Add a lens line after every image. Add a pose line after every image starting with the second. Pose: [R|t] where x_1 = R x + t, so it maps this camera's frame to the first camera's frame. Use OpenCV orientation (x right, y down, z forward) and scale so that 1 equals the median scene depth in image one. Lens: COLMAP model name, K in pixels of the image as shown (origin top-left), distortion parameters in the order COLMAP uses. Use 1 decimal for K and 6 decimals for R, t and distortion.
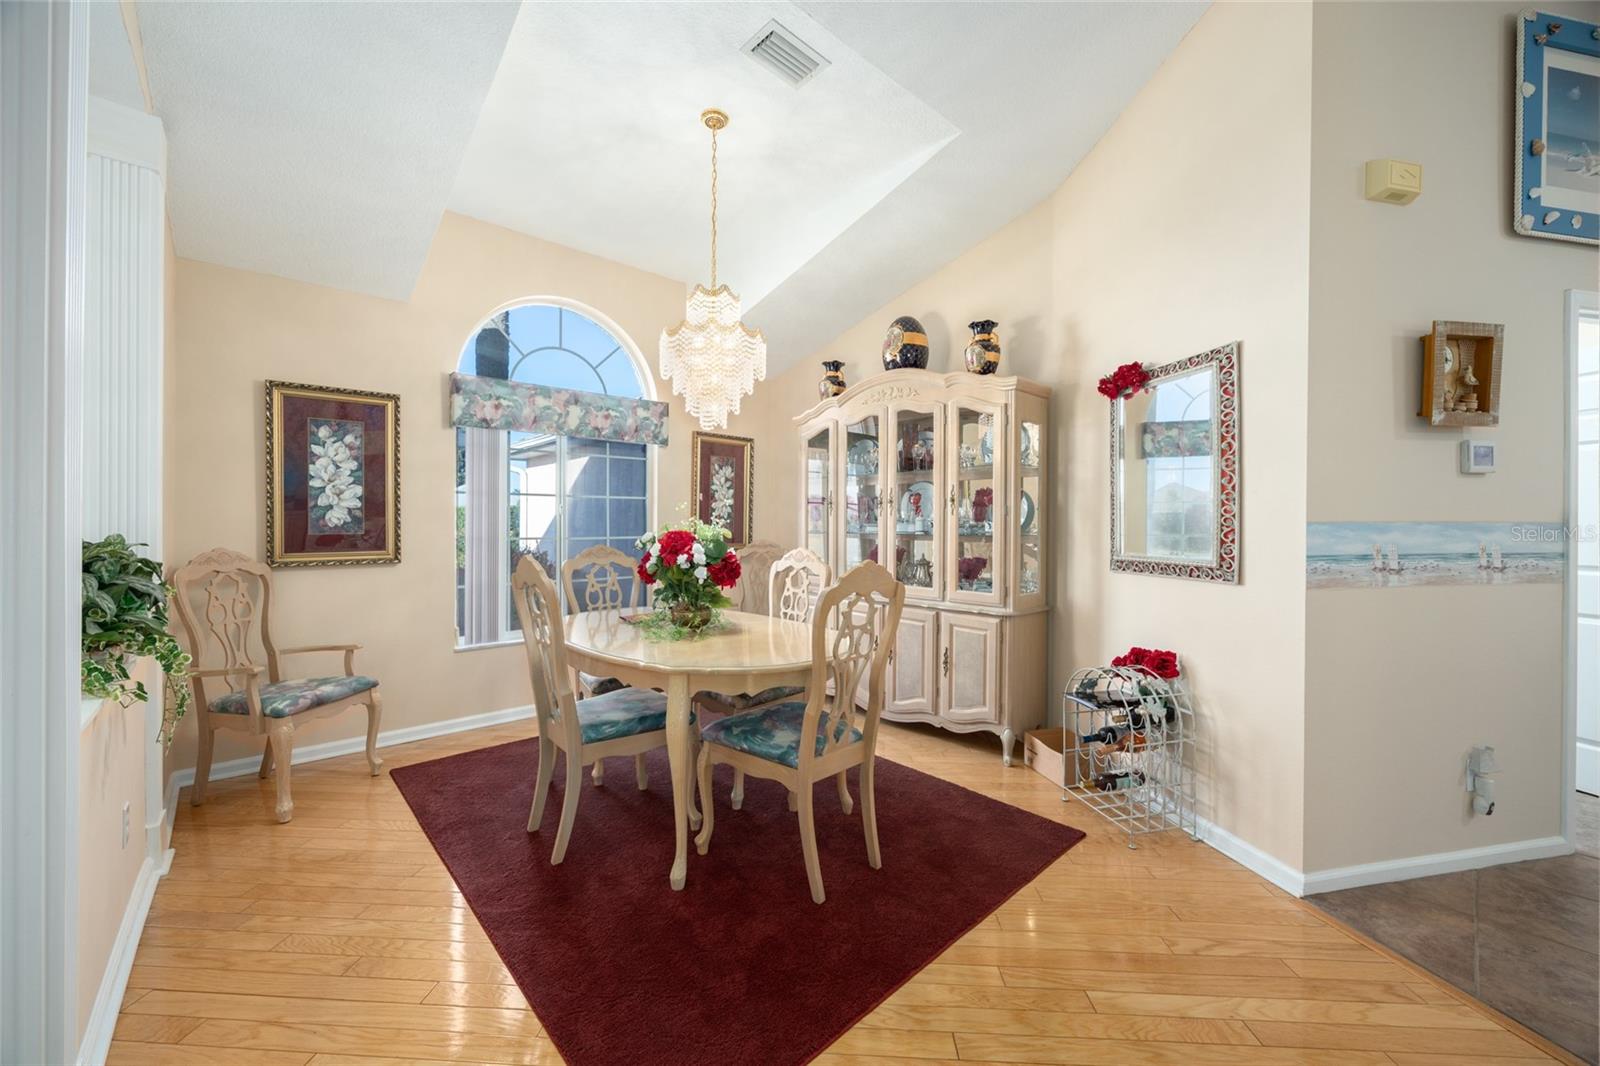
lens RADIAL K [[608.4, 0, 794.5], [0, 608.4, 525.3], [0, 0, 1]] dist [-0.002347, -0.000144]
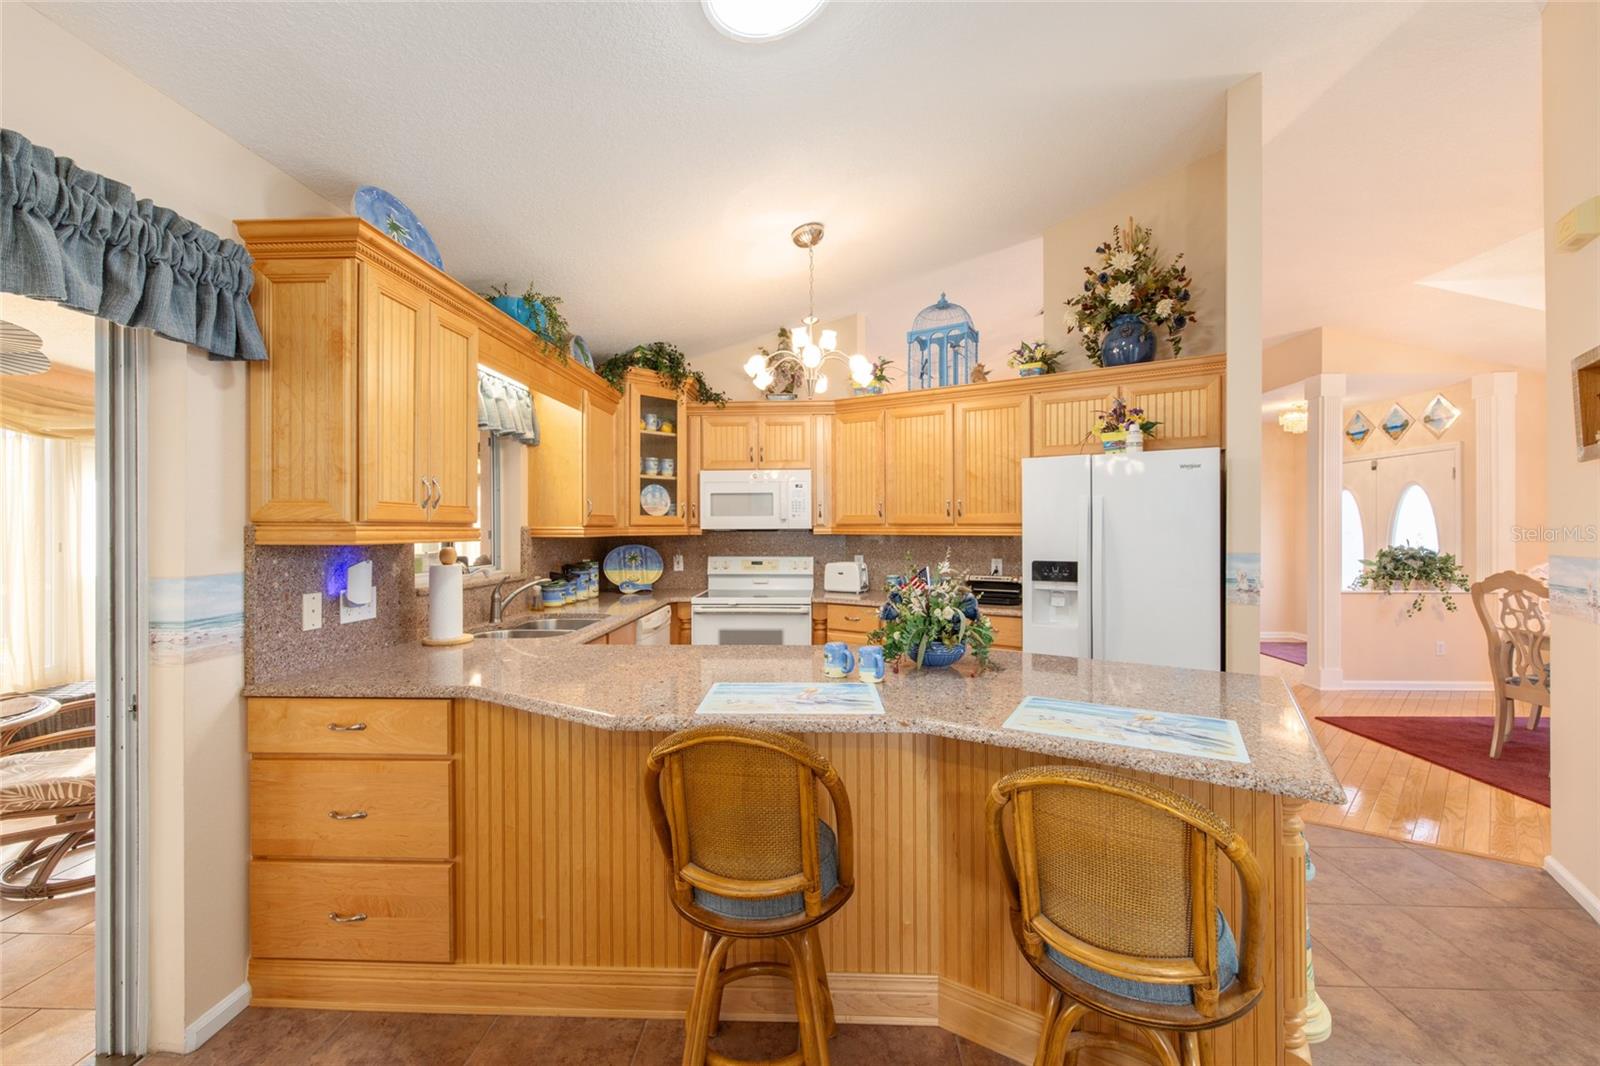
lens RADIAL K [[642.0, 0, 801.5], [0, 642.0, 530.4], [0, 0, 1]] dist [-0.001015, 0.000451]
pose [[-0.695398, 0.000046, -0.718625, 1.752416], [0.000662, 1.000000, -0.000577, -0.034146], [0.718625, -0.000877, -0.695398, 0.526406]]
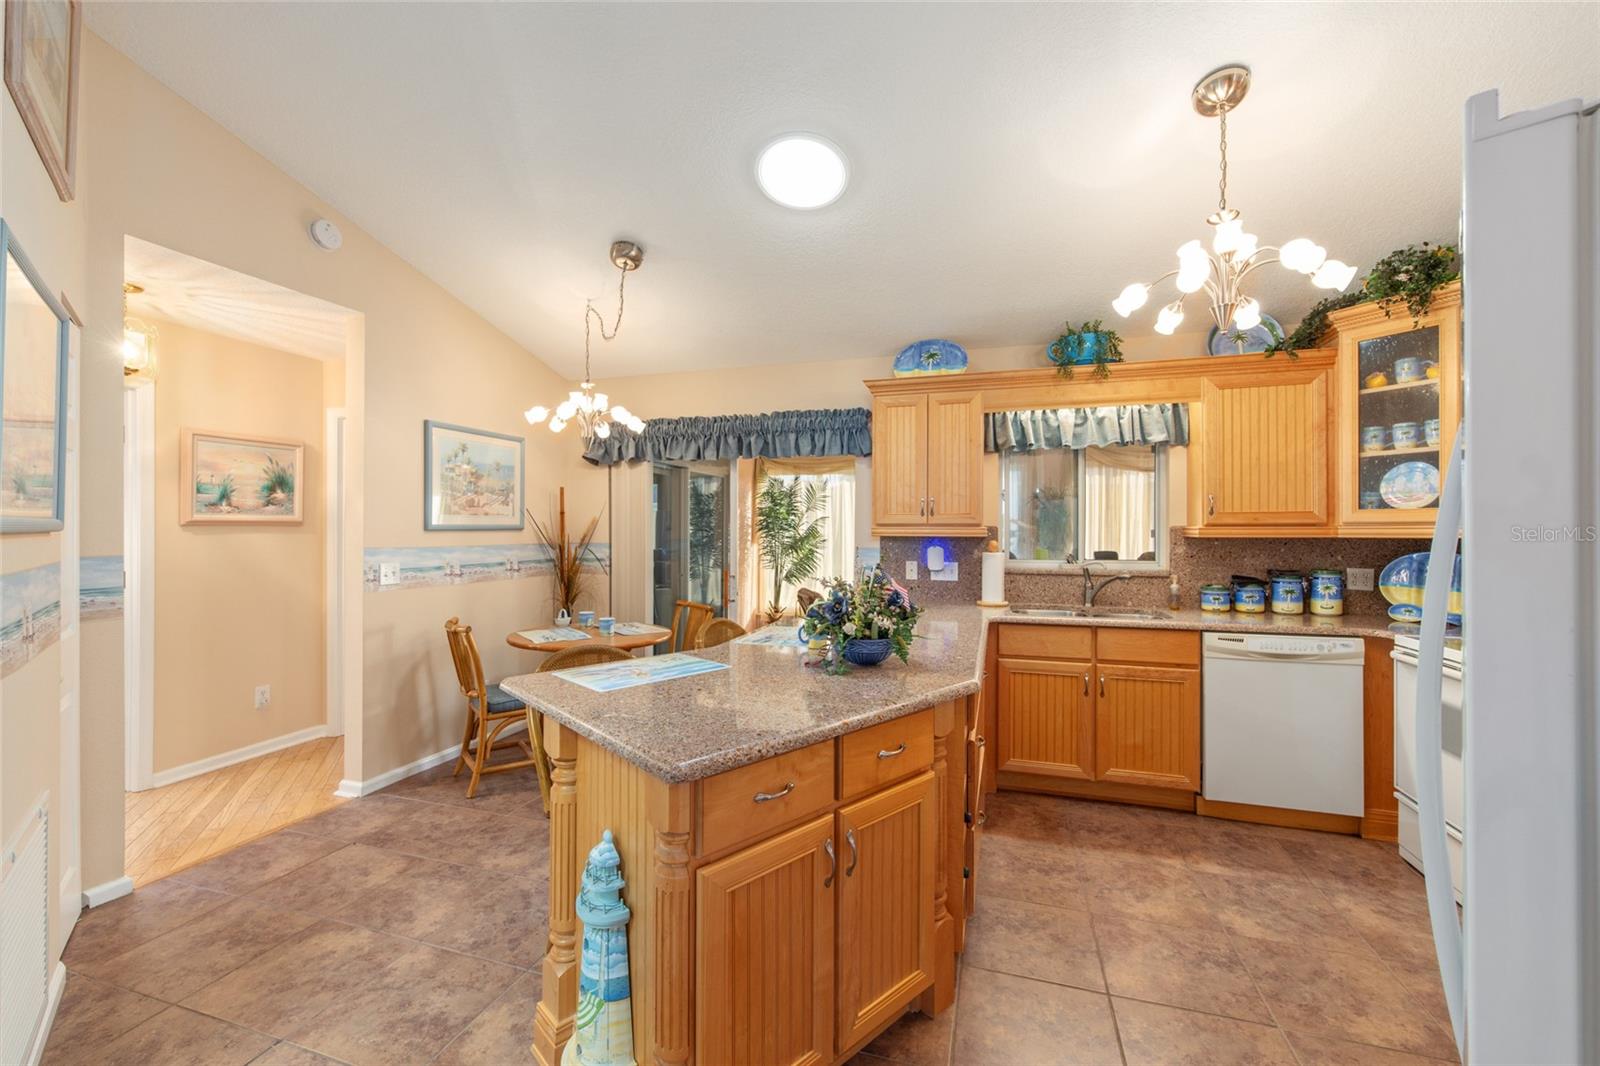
lens RADIAL K [[637.2, 0, 801.4], [0, 637.2, 528.7], [0, 0, 1]] dist [-0.000991, 0.000315]
pose [[-0.514751, -0.002159, 0.857337, 0.669695], [-0.003445, 0.999994, 0.000450, -0.035182], [-0.857333, -0.002722, -0.514756, 0.559735]]
